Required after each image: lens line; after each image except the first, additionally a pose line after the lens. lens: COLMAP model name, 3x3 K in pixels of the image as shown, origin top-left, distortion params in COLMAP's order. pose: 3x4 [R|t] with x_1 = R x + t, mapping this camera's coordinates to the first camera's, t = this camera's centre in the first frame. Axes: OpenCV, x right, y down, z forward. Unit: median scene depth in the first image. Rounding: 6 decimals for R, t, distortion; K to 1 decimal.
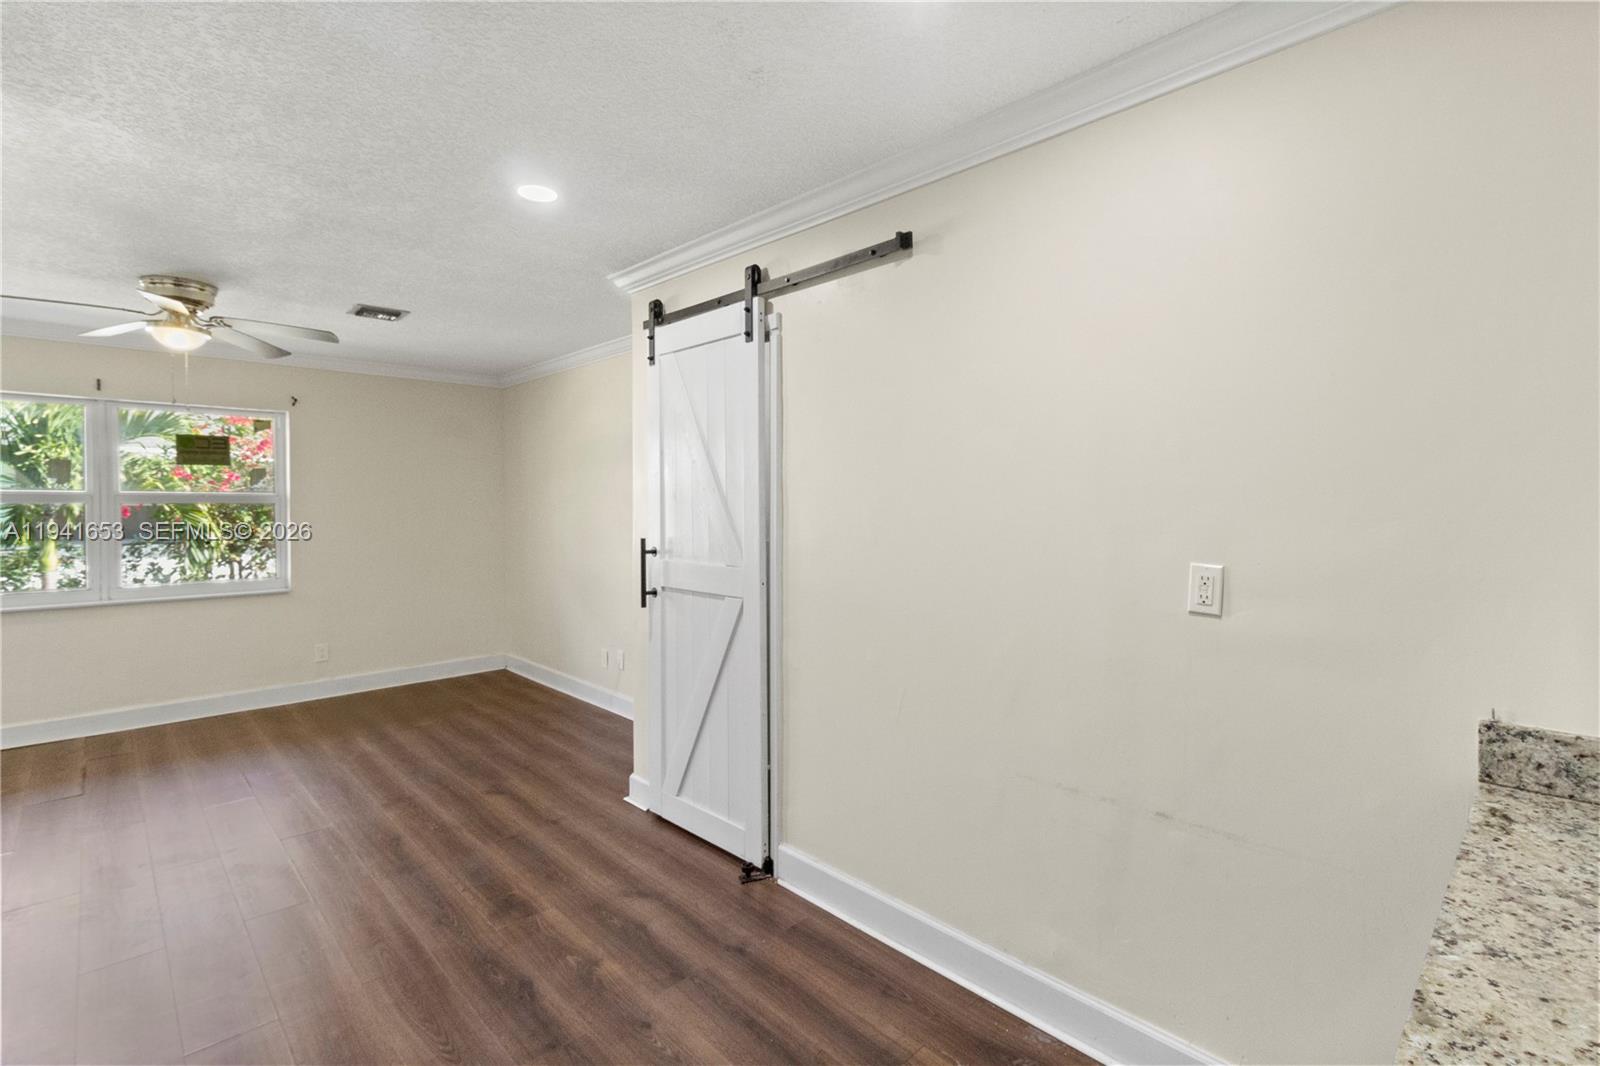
lens RADIAL K [[742.5, 0, 816.8], [0, 742.5, 513.8], [0, 0, 1]] dist [0.007439, -0.000112]
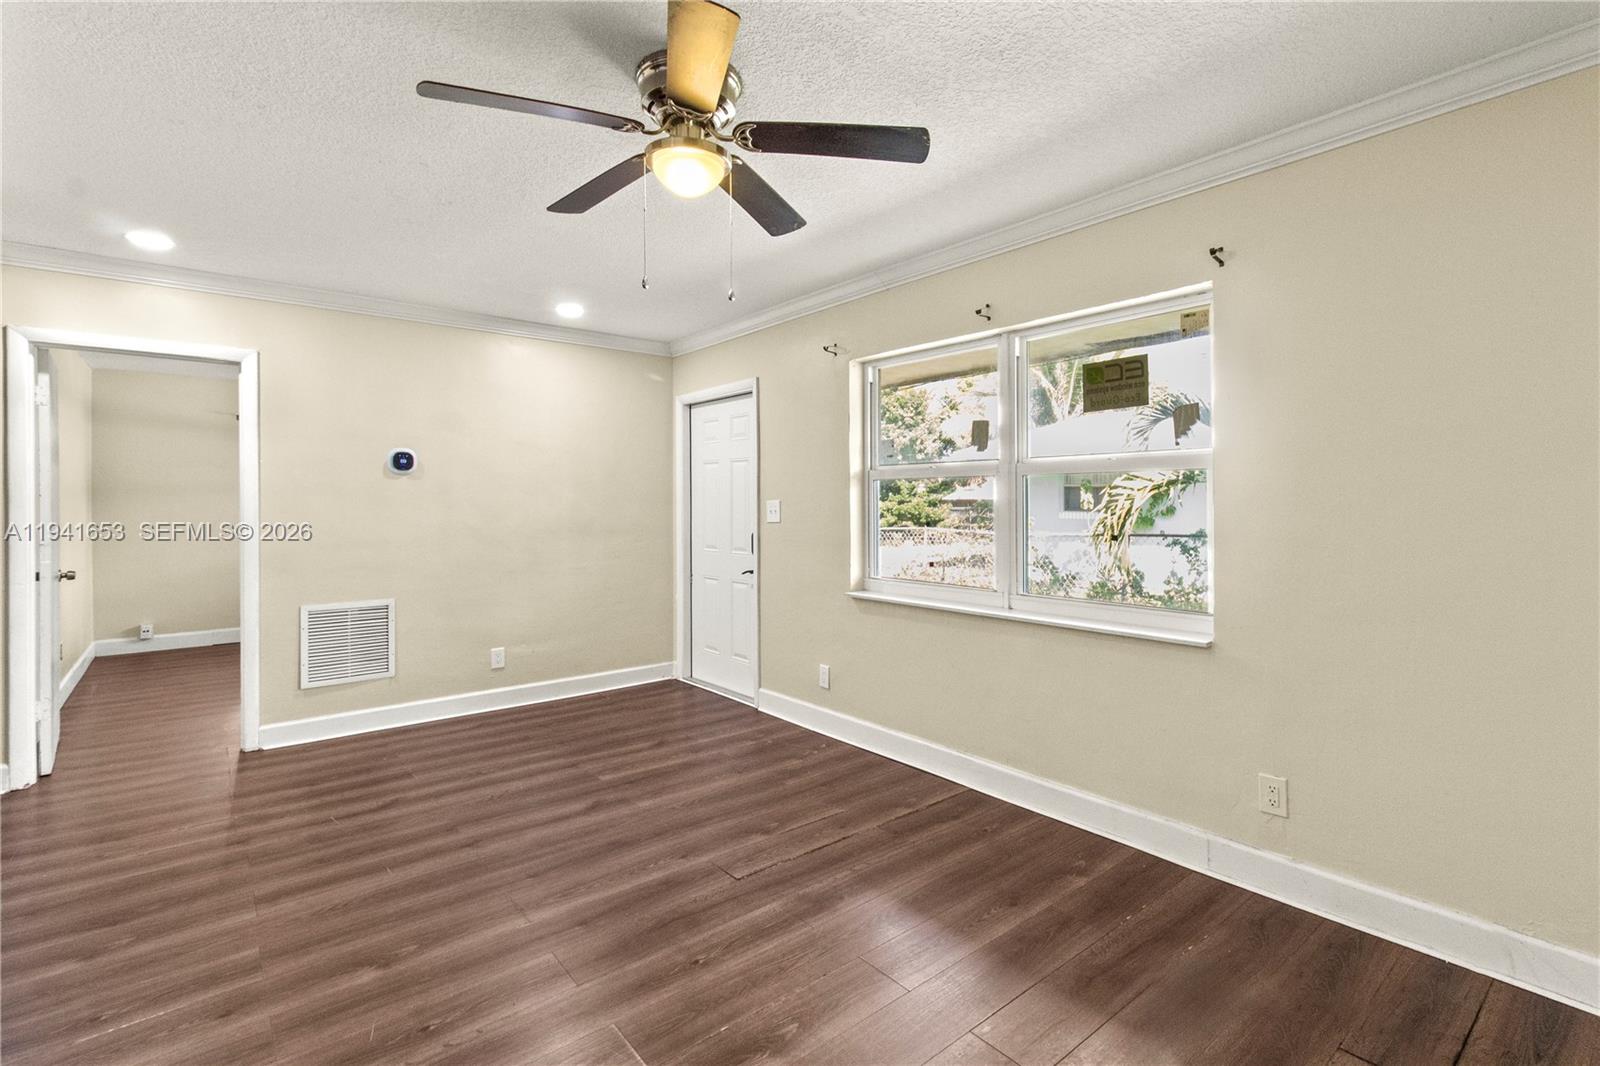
lens RADIAL K [[742.5, 0, 816.8], [0, 742.5, 513.8], [0, 0, 1]] dist [0.007439, -0.000112]
pose [[-0.081152, 0.018433, -0.996531, -0.296425], [-0.012609, 0.999730, 0.019519, 0.015067], [0.996622, 0.014150, -0.080897, 1.144513]]
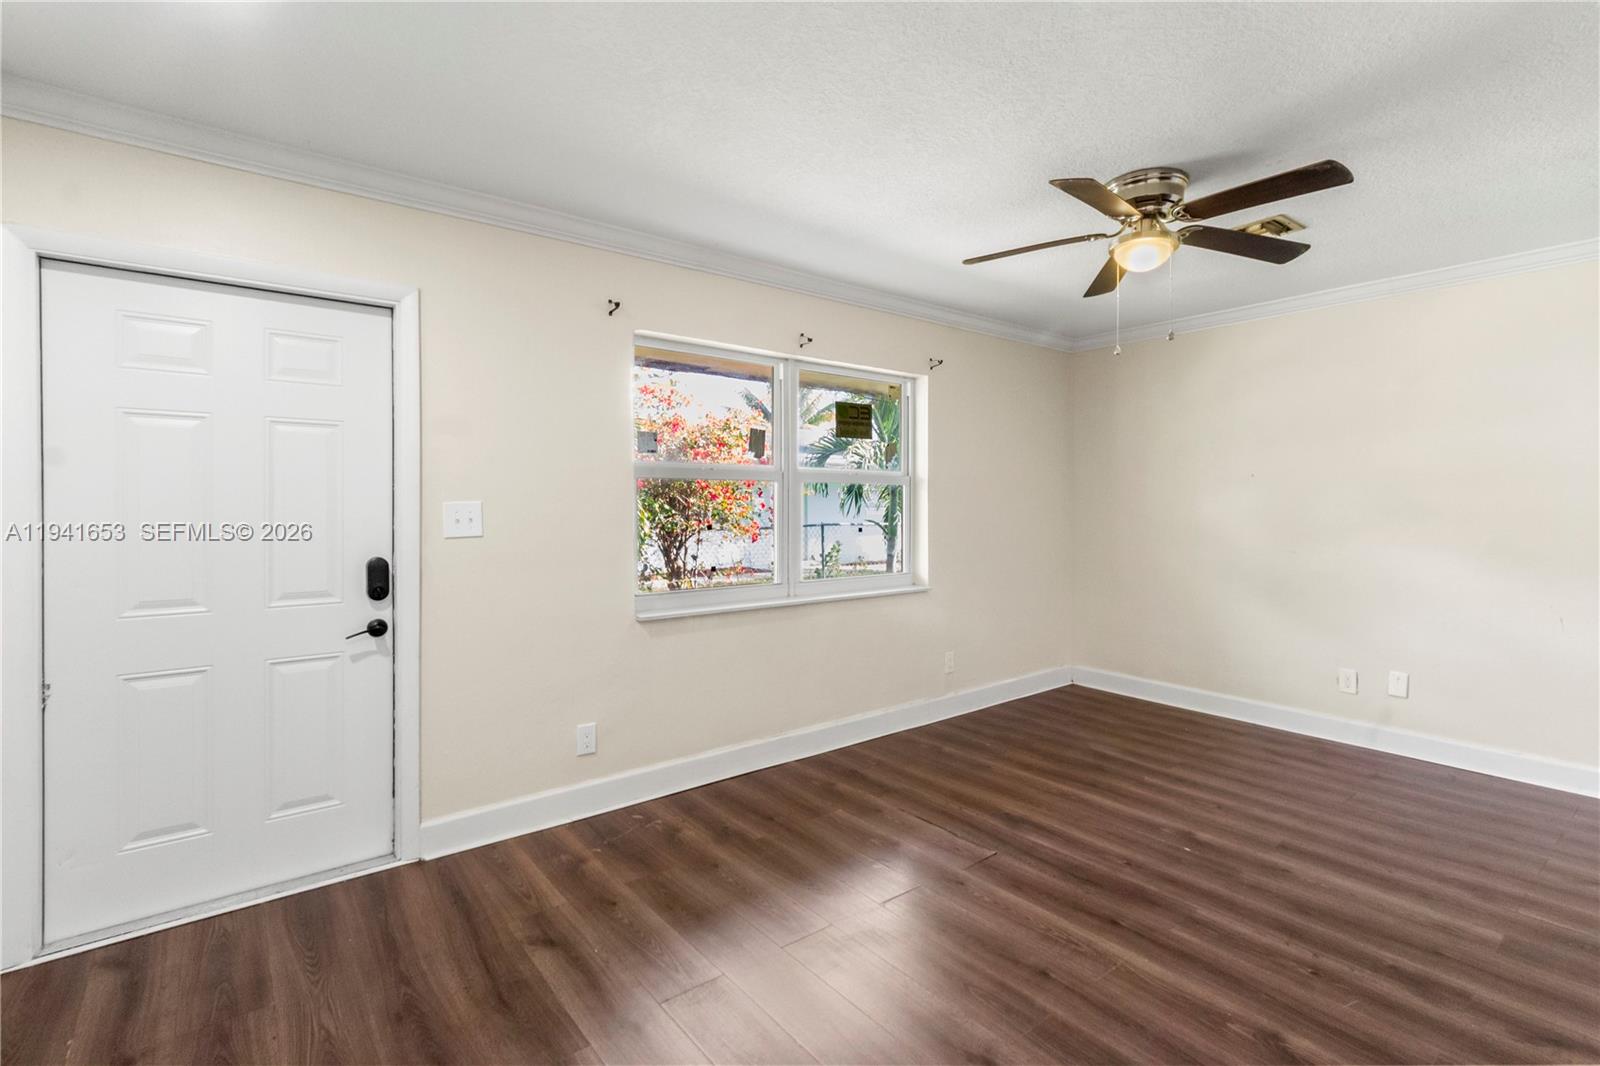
lens RADIAL K [[742.5, 0, 816.8], [0, 742.5, 513.8], [0, 0, 1]] dist [0.007439, -0.000112]
pose [[0.995285, 0.007035, -0.096734, -1.111226], [-0.007215, 0.999973, -0.001508, 0.030129], [0.096721, 0.002199, 0.995309, 0.222928]]
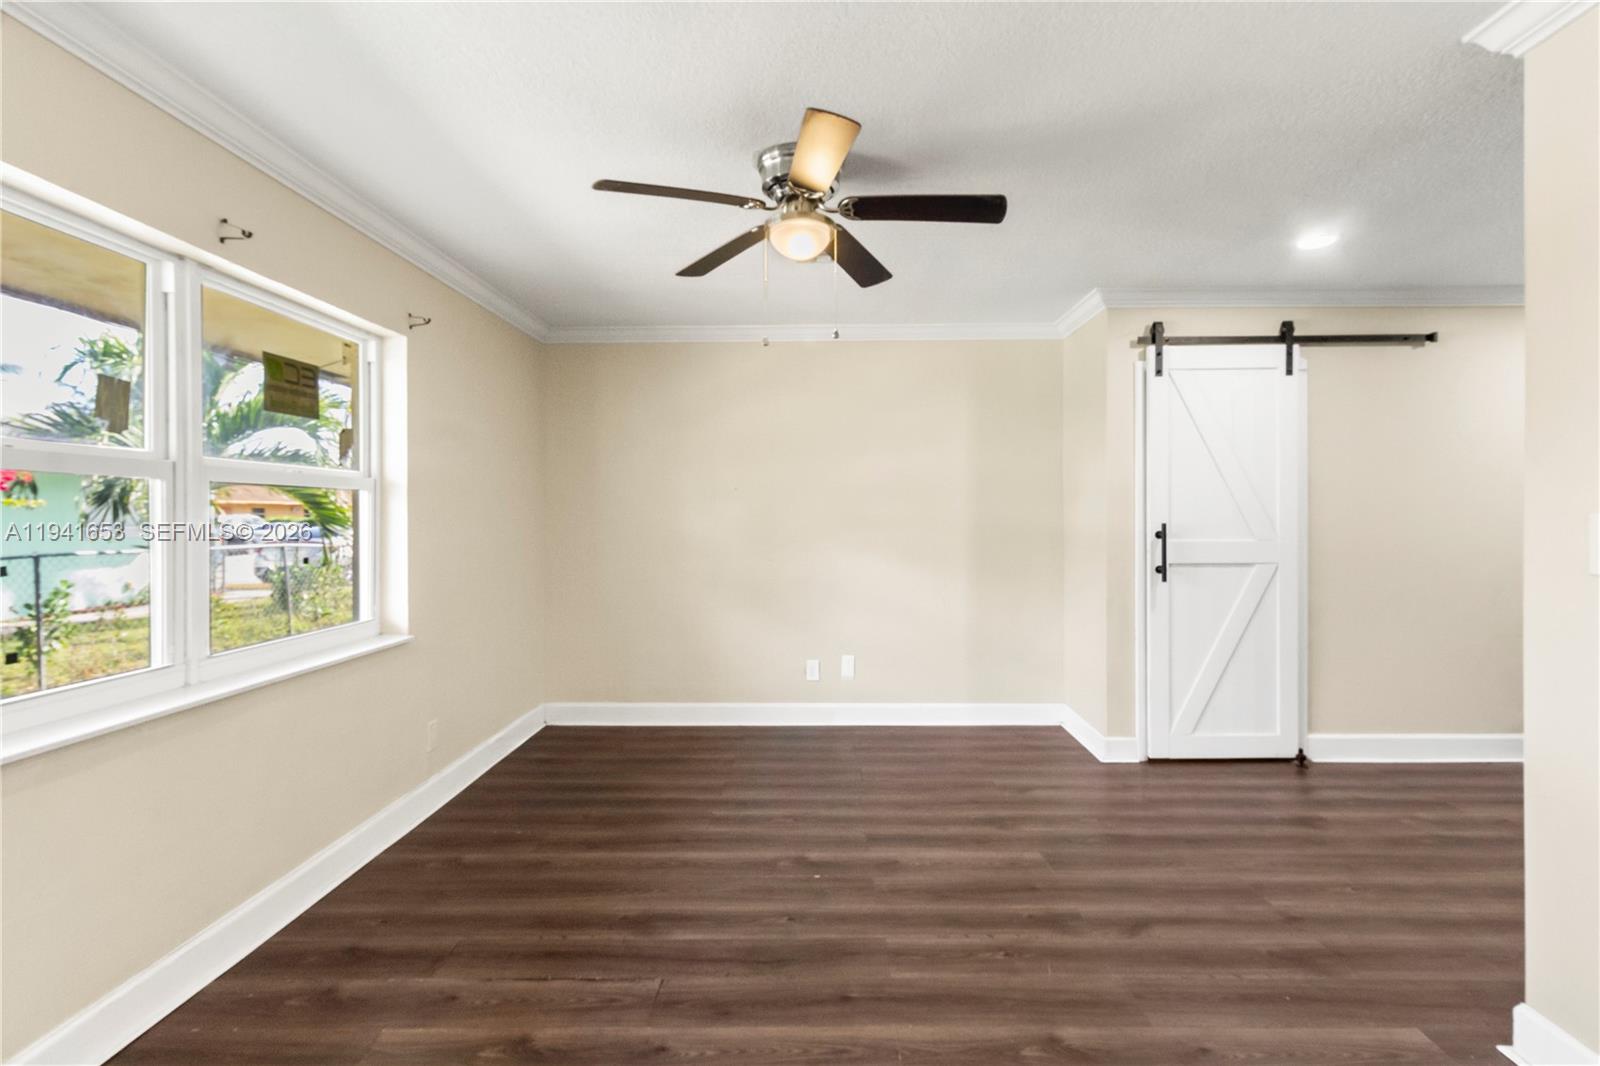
lens RADIAL K [[742.5, 0, 816.8], [0, 742.5, 513.8], [0, 0, 1]] dist [0.007439, -0.000112]
pose [[0.705065, 0.002594, 0.709138, -1.327400], [0.014562, 0.999730, -0.018134, 0.028978], [-0.708993, 0.023112, 0.704836, 0.508790]]
